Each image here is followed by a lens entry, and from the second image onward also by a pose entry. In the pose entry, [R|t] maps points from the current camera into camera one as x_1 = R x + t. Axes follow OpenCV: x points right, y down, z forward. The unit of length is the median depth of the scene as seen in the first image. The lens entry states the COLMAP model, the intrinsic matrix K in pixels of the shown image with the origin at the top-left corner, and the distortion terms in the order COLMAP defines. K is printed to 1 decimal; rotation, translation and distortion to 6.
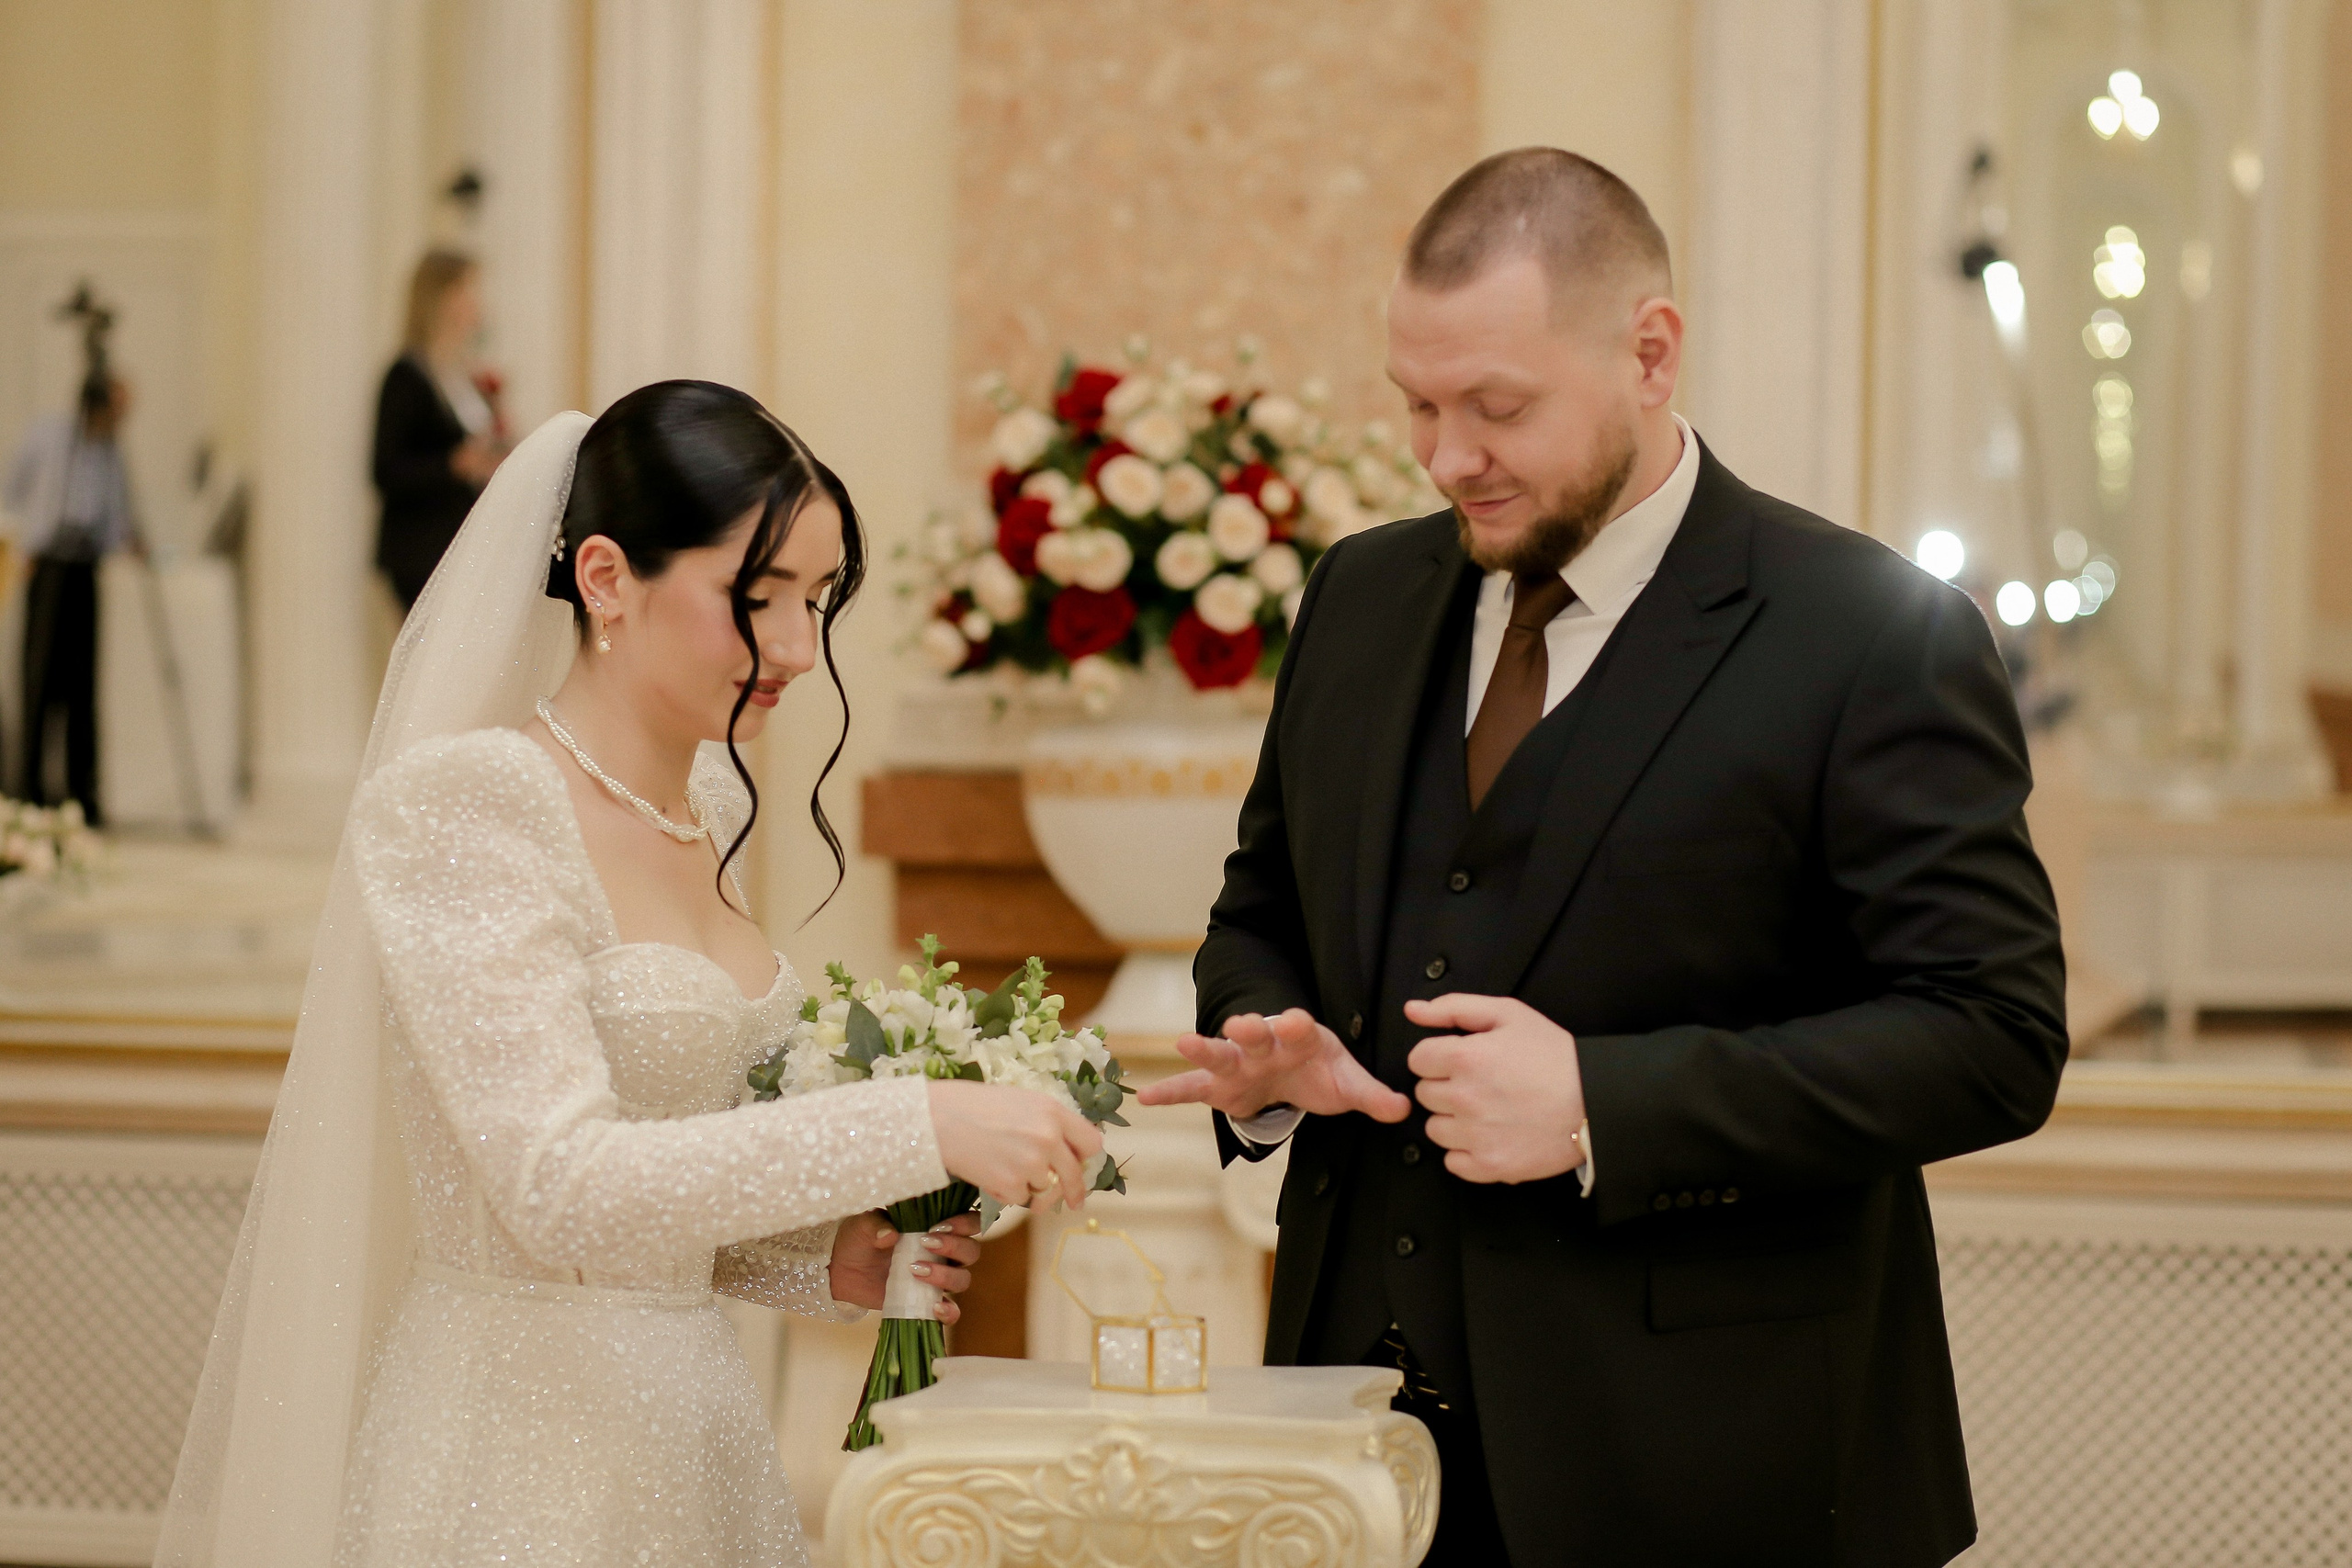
lens RADIAL K [[5782.0, 0, 1182.1], [0, 5782.0, 780.2], [0, 0, 1]] dist [-0.097136, 0.000000]
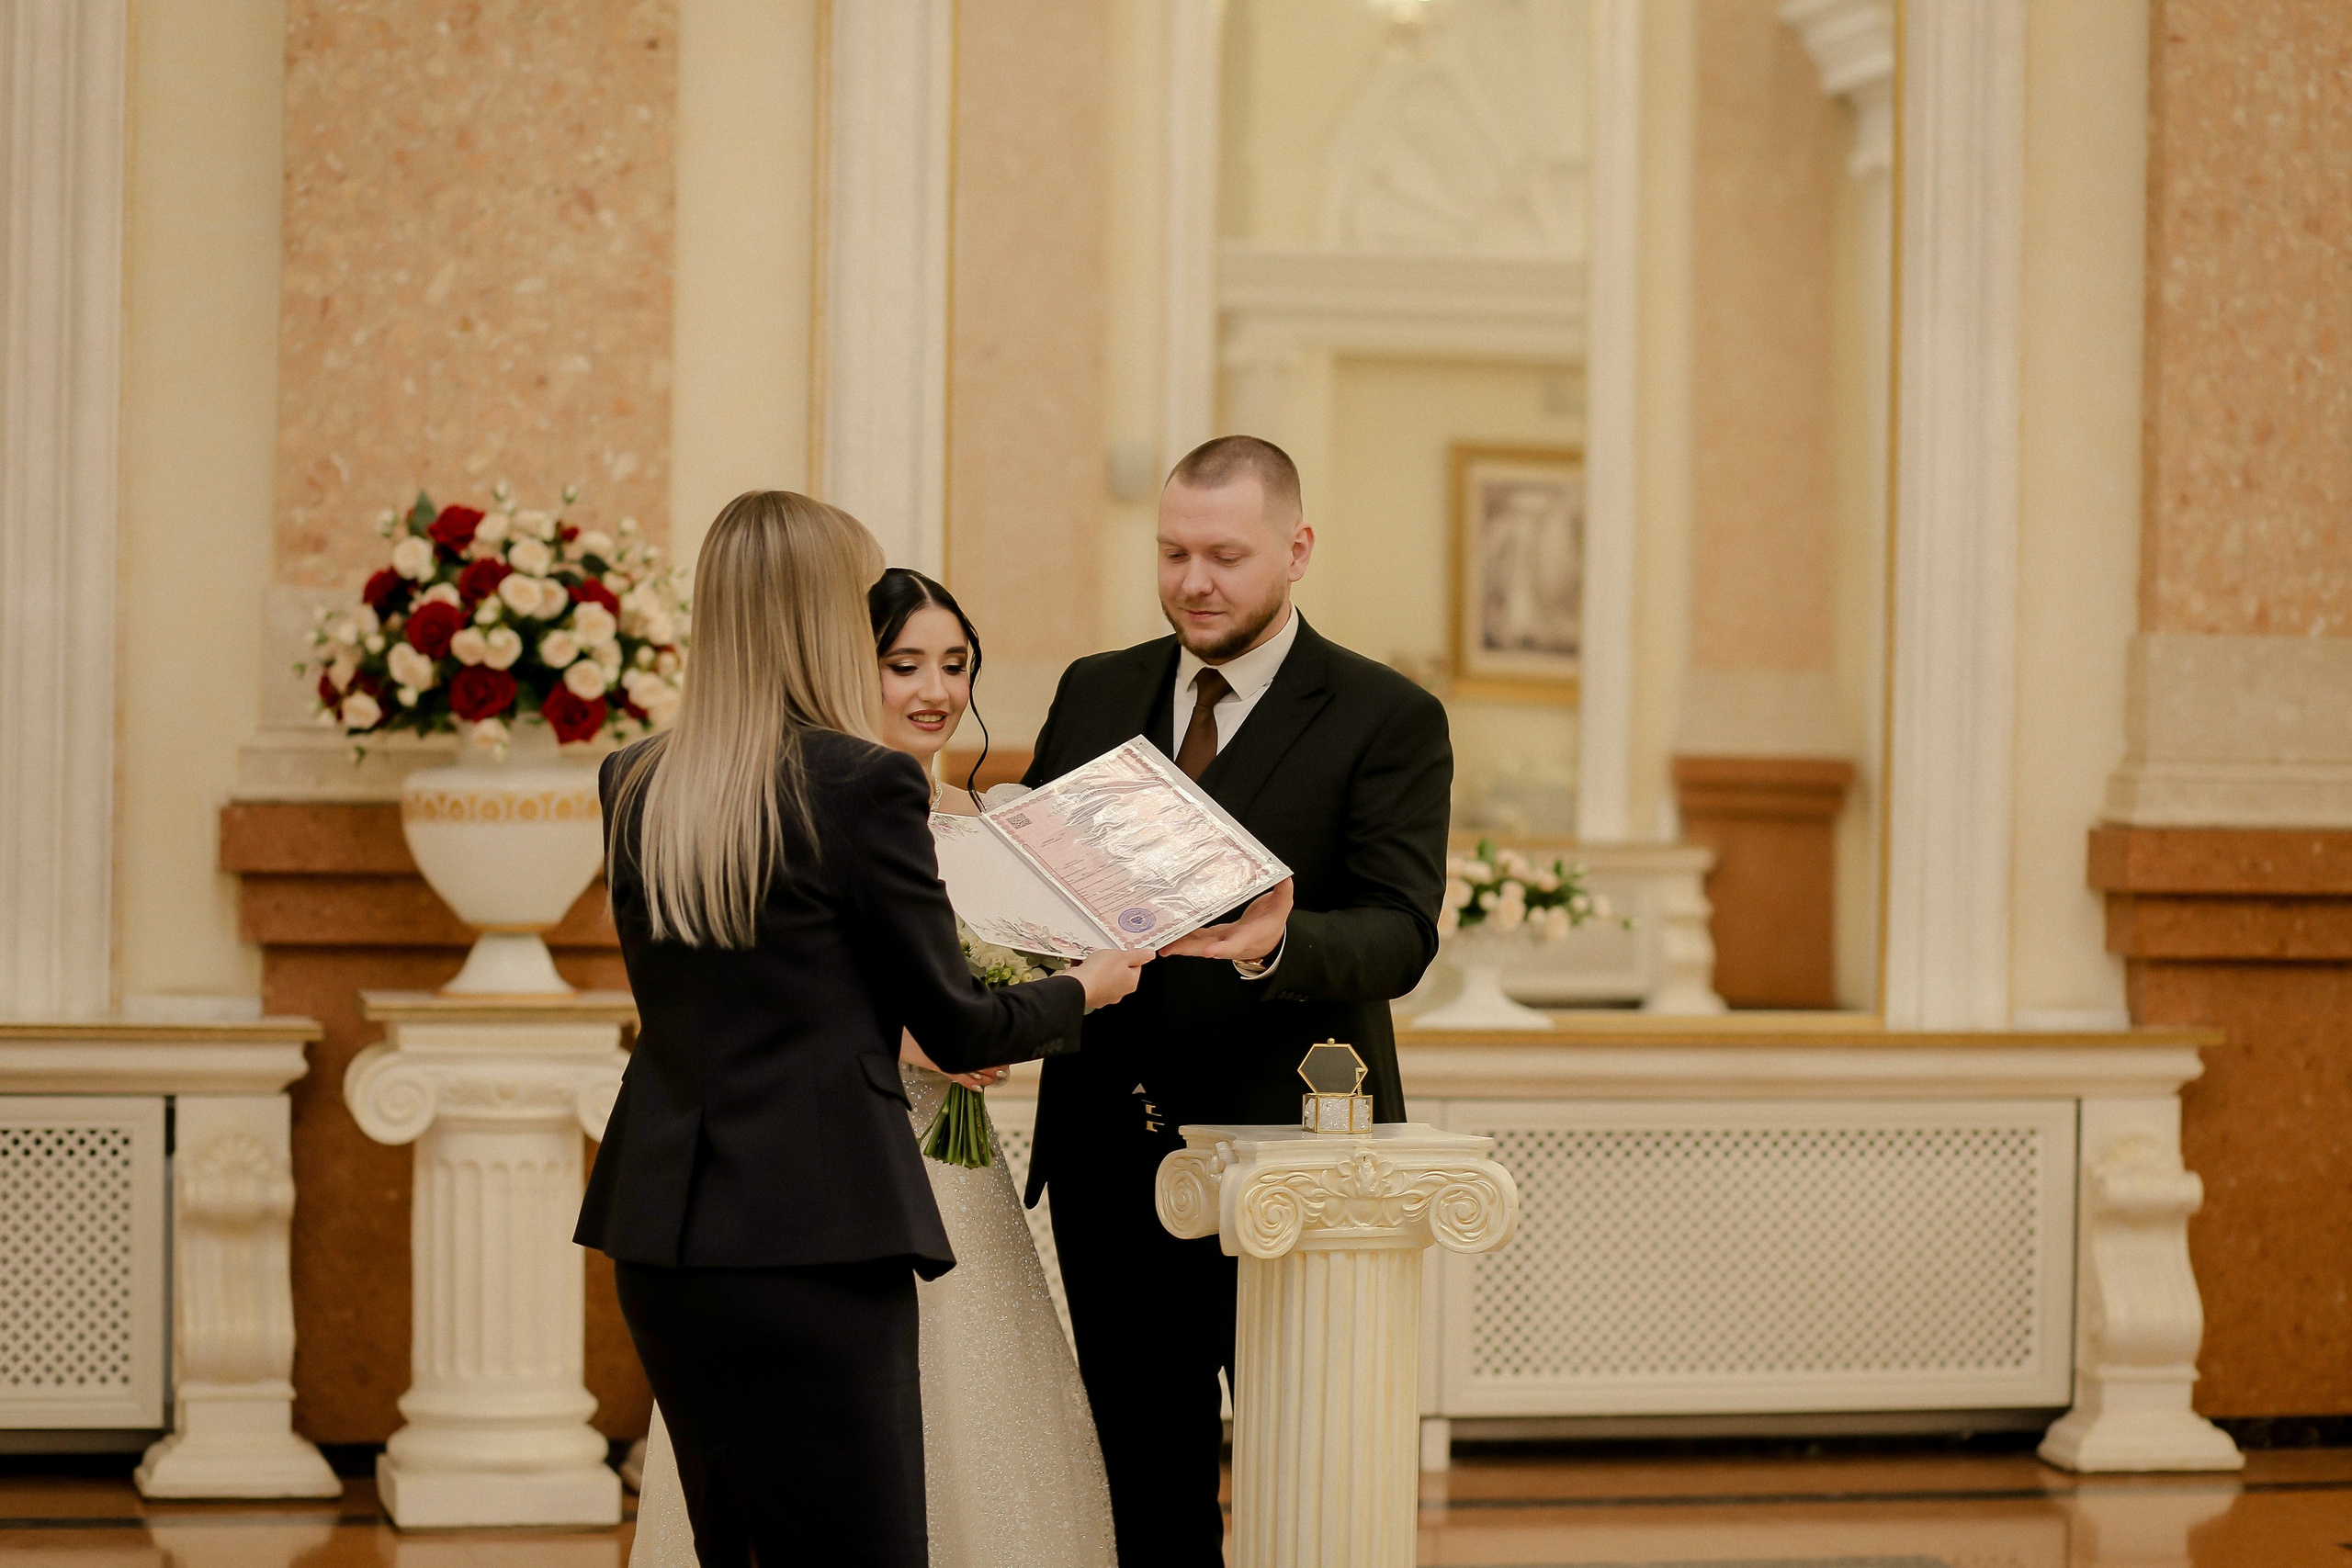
lens RADIAL K [[5782.0, 0, 1176.1], [0, 5782.0, 785.2], [0, 0, 1]] dist [-0.097136, 0.000000]
pose [[0.939142, -0.006580, 0.343466, -0.322937], [0.007935, 0.999965, -0.002539, -0.000642], [-0.343437, 0.005110, 0.939162, -0.335616]]
